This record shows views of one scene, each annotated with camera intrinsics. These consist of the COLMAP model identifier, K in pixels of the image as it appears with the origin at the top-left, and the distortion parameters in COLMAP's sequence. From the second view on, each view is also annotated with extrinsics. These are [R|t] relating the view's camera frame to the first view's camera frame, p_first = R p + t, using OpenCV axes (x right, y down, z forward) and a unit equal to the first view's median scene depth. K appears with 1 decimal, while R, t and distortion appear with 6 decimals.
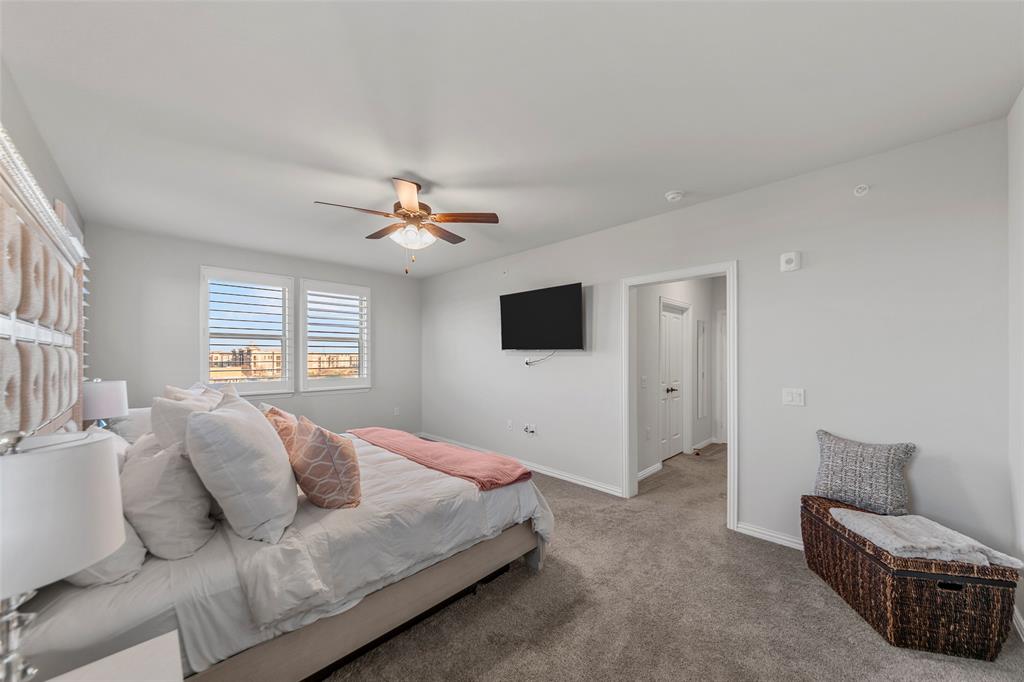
lens RADIAL K [[370.7, 0, 515.4], [0, 370.7, 347.1], [0, 0, 1]] dist [-0.001269, -0.000240]
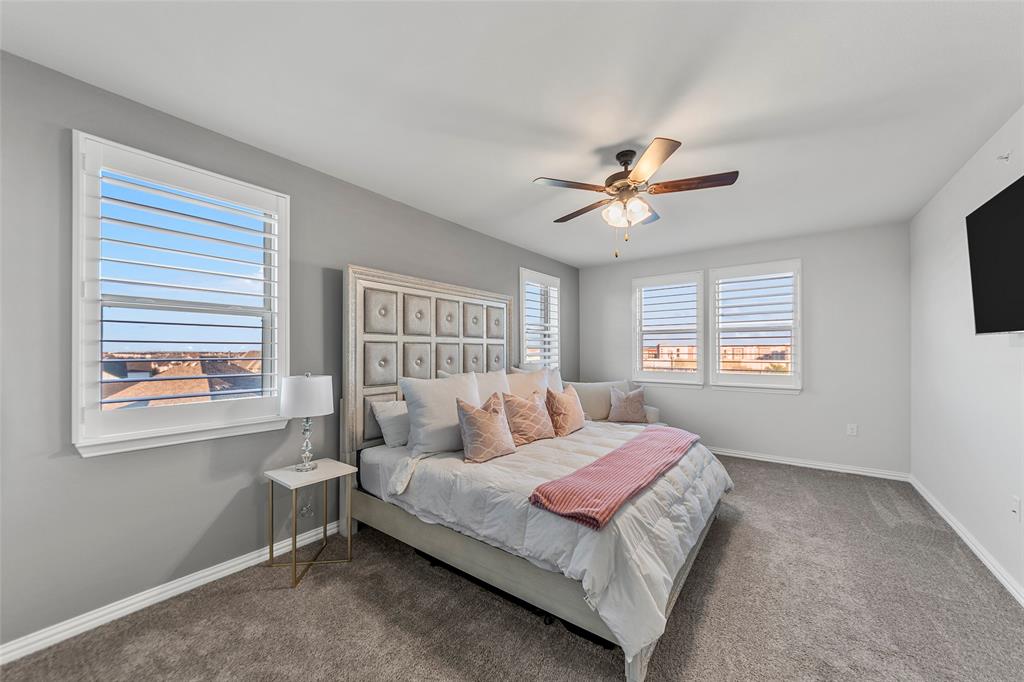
lens RADIAL K [[366.2, 0, 510.0], [0, 366.2, 341.2], [0, 0, 1]] dist [-0.000181, -0.000068]
pose [[0.131809, -0.021924, -0.991033, 0.352250], [0.026341, 0.999480, -0.018607, 0.010245], [0.990925, -0.023652, 0.132318, 0.390108]]
